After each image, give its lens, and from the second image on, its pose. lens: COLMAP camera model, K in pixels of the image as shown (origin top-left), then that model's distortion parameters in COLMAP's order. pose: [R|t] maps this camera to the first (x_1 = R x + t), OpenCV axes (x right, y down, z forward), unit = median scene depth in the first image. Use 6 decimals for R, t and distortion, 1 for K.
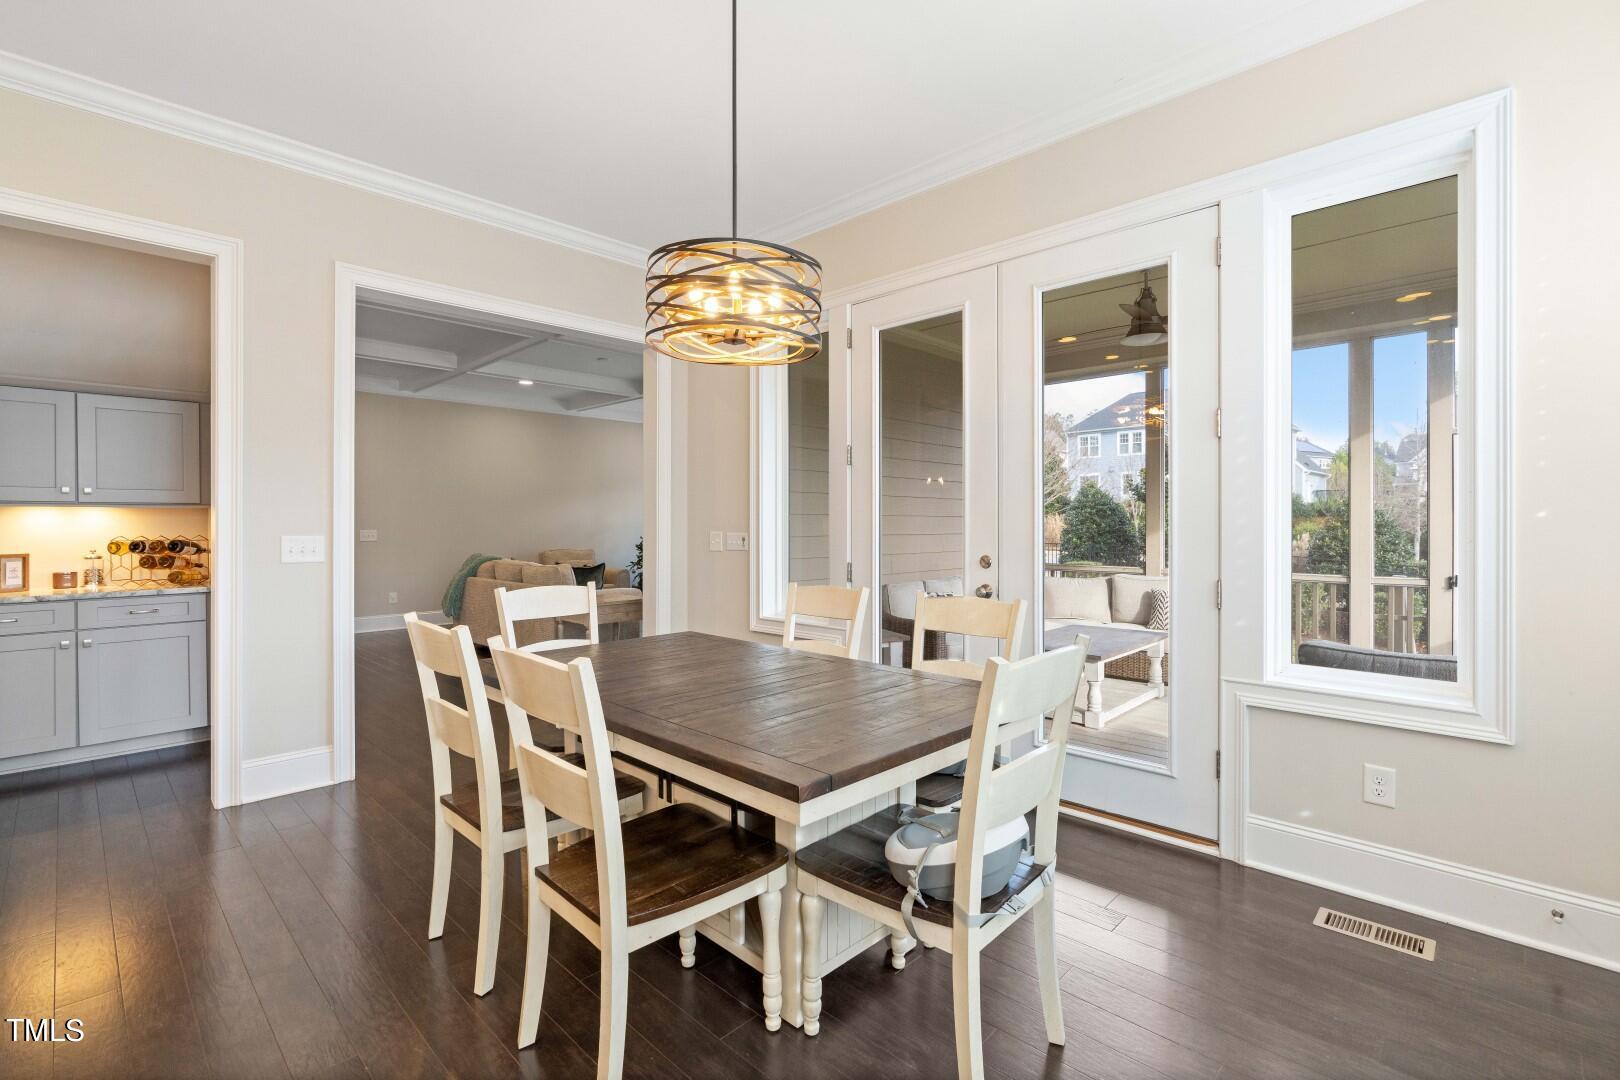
lens RADIAL K [[736.2, 0, 807.7], [0, 736.2, 529.7], [0, 0, 1]] dist [-0.004583, 0.001857]
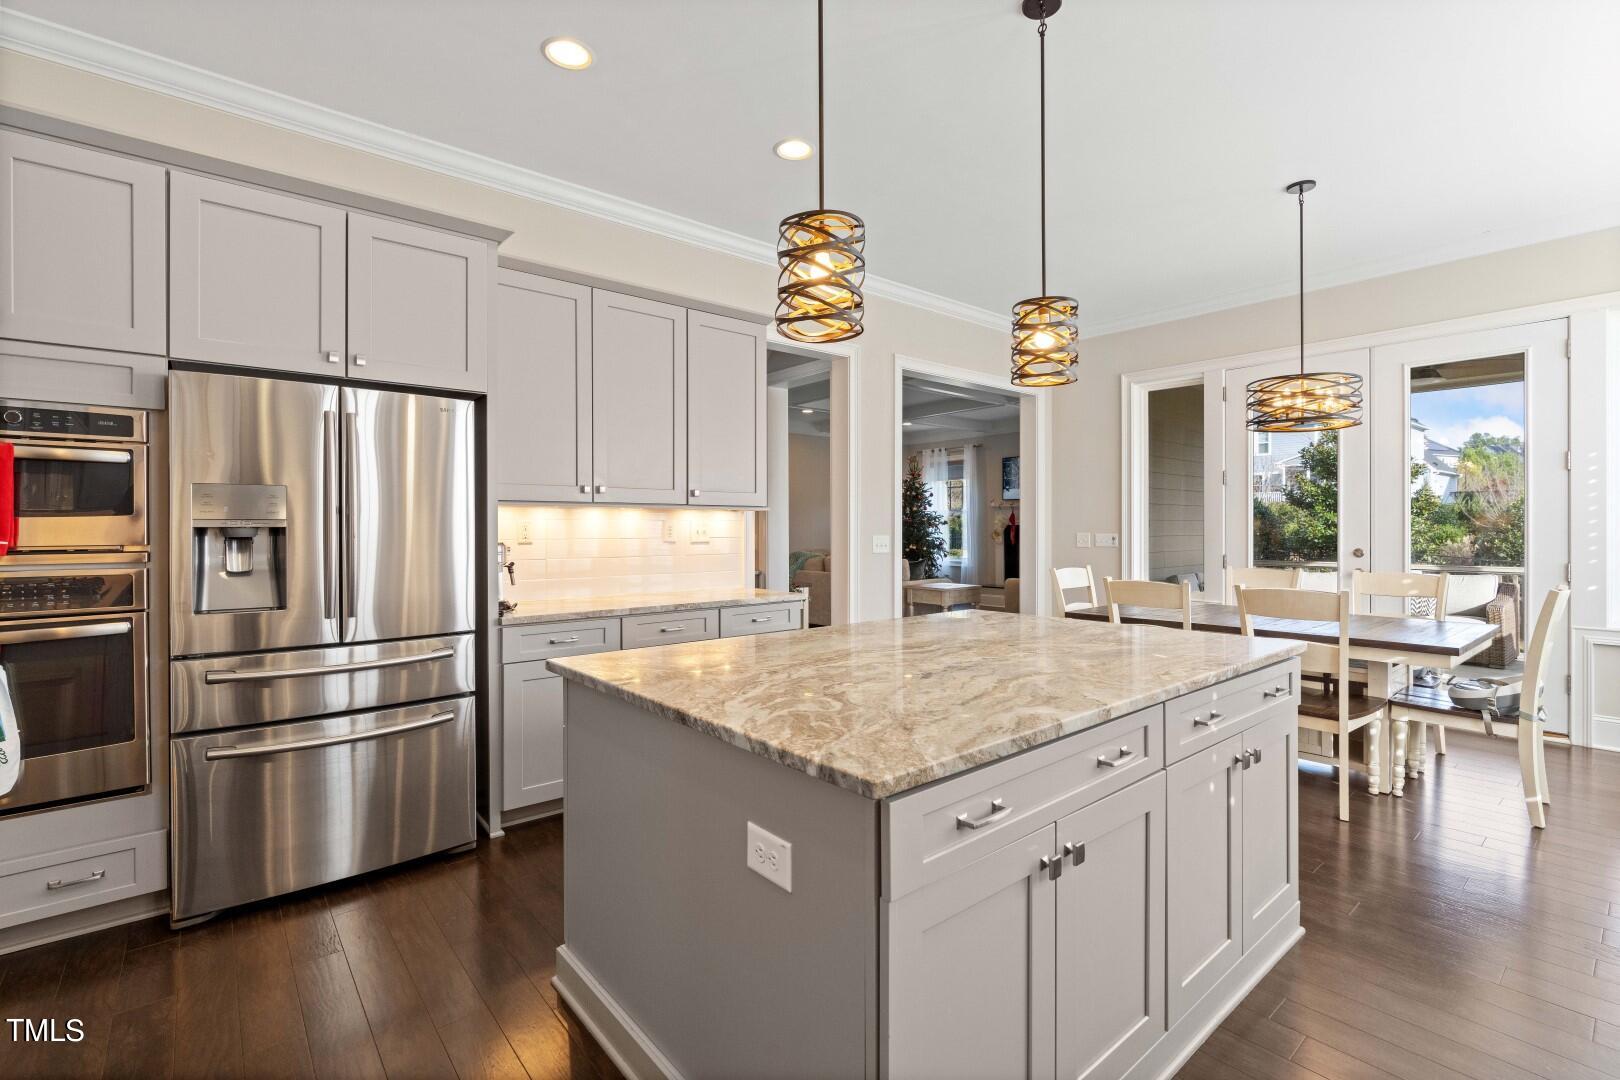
lens RADIAL K [[736.2, 0, 812.8], [0, 736.2, 532.4], [0, 0, 1]] dist [-0.004583, 0.001857]
pose [[0.995158, -0.000926, -0.098289, -0.856070], [0.000830, 0.999999, -0.001014, 0.004427], [0.098290, 0.000927, 0.995157, -0.674126]]
